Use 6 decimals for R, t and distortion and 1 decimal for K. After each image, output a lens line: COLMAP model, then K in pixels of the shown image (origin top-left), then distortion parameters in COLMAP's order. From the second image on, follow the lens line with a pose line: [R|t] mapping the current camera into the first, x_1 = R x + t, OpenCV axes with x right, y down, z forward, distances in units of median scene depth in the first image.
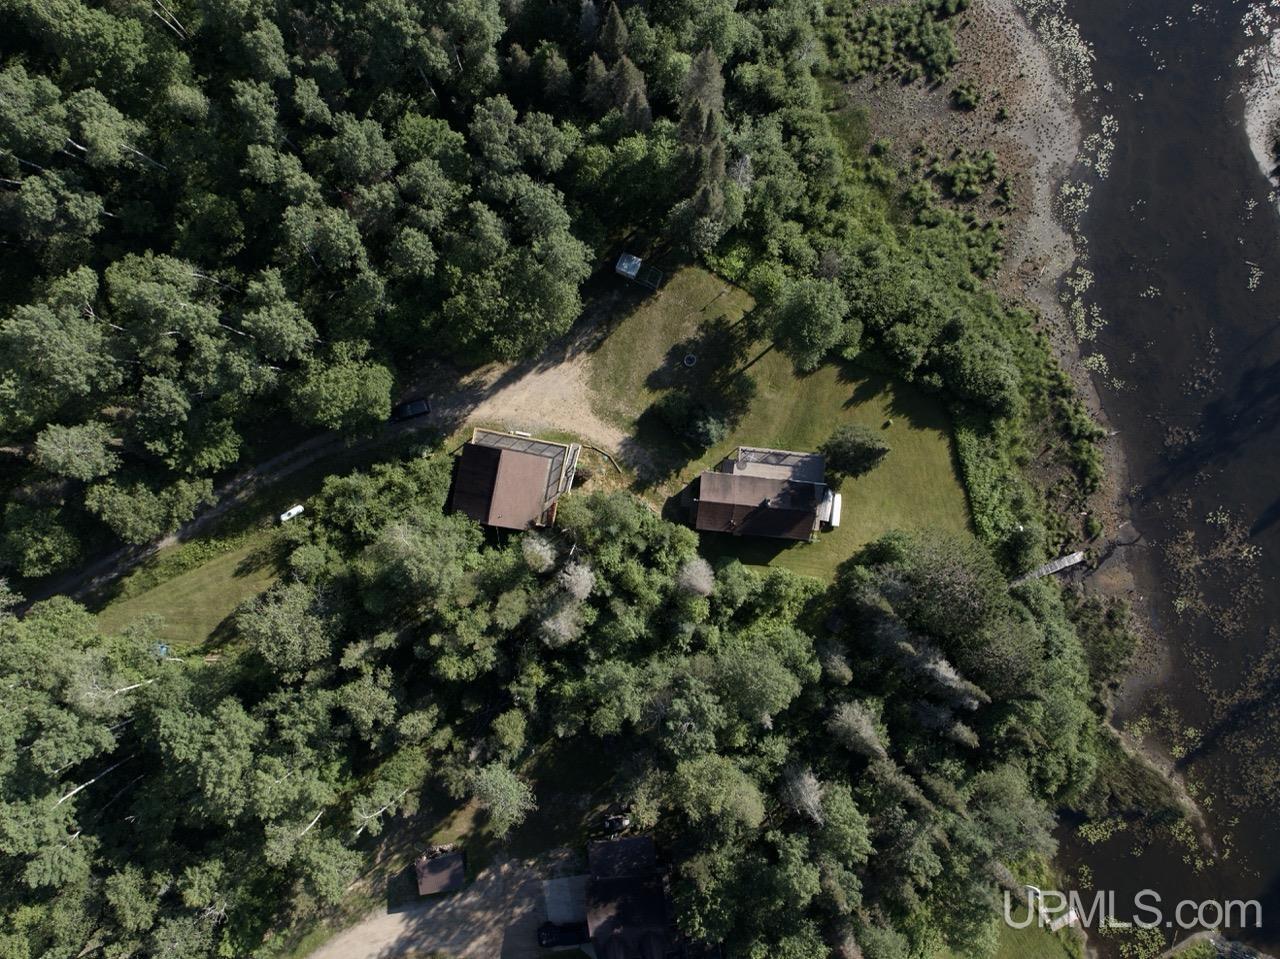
lens RADIAL K [[900.9, 0, 645.7], [0, 900.9, 470.4], [0, 0, 1]] dist [-0.051409, 0.019265]
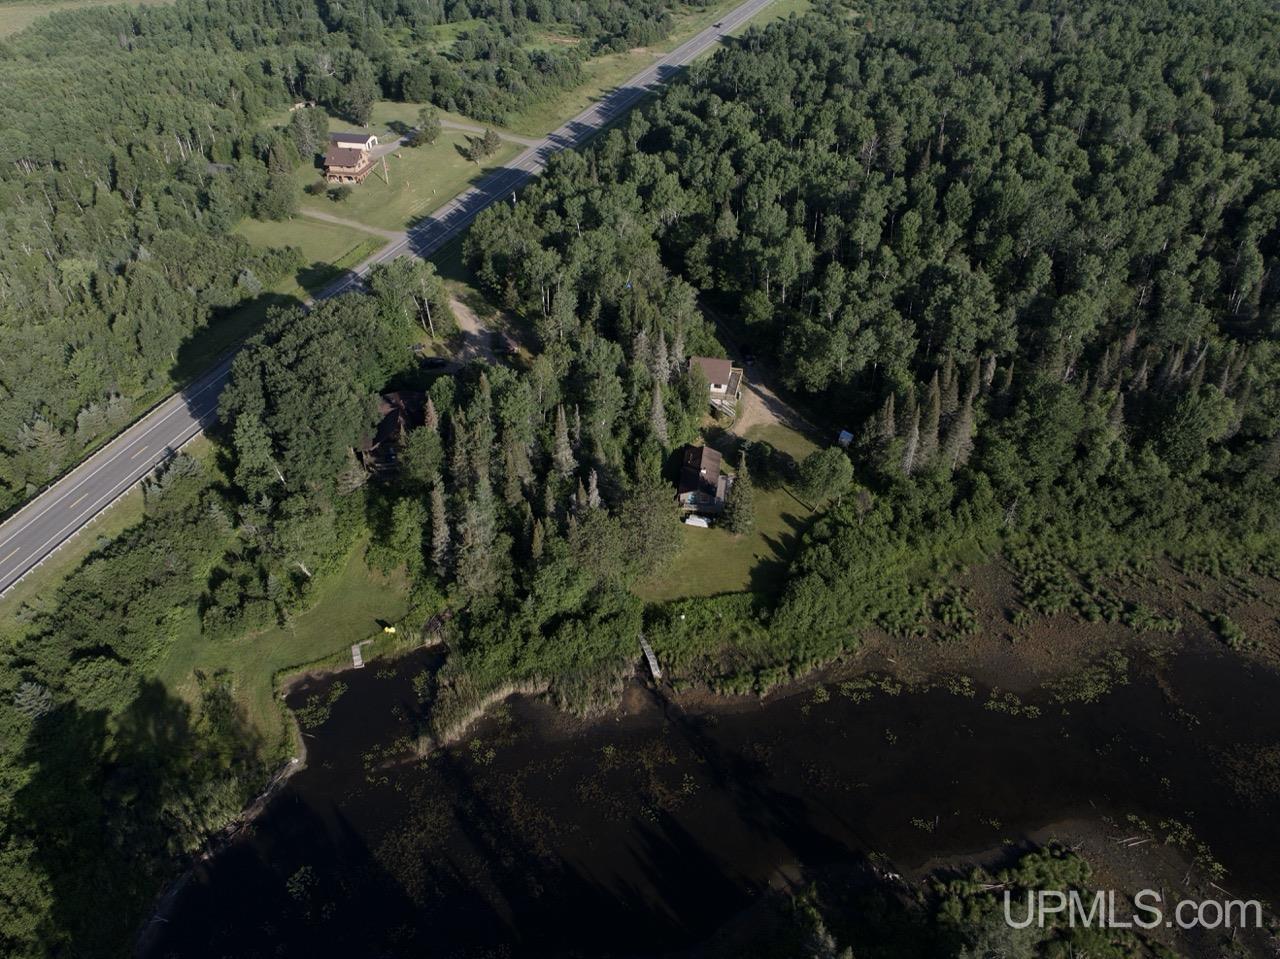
lens RADIAL K [[900.9, 0, 642.2], [0, 900.9, 473.6], [0, 0, 1]] dist [-0.051409, 0.019265]
pose [[-0.040183, 0.606220, -0.794281, 1.290587], [-0.999184, -0.021143, 0.034412, 0.080736], [0.004068, 0.795016, 0.606575, 0.055883]]
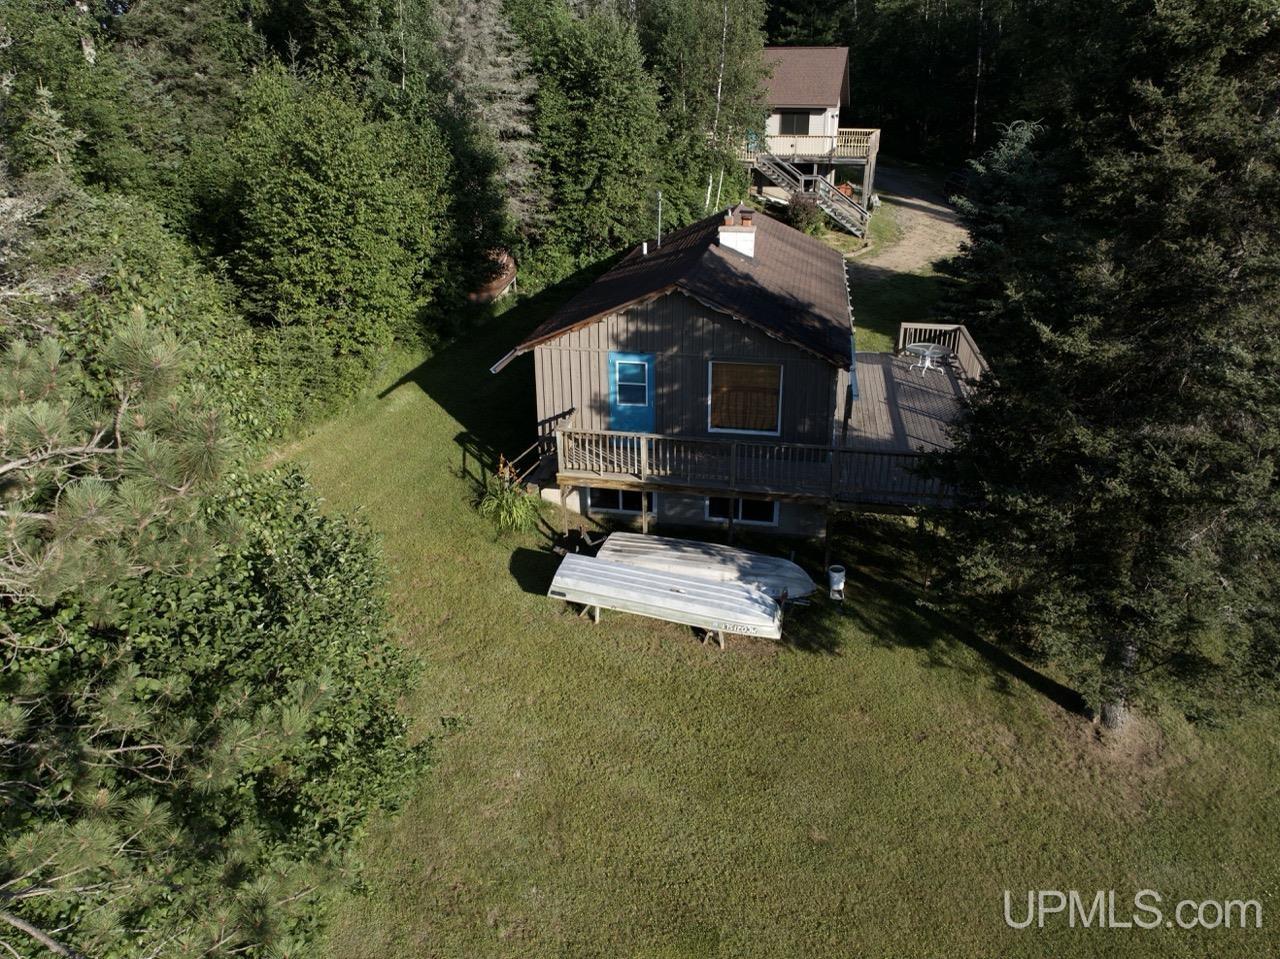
lens RADIAL K [[900.9, 0, 642.2], [0, 900.9, 484.9], [0, 0, 1]] dist [-0.051409, 0.019265]
pose [[-0.084719, 0.394744, -0.914877, 0.326677], [-0.996398, -0.030255, 0.079214, 0.034702], [0.003589, 0.918293, 0.395885, 0.908696]]
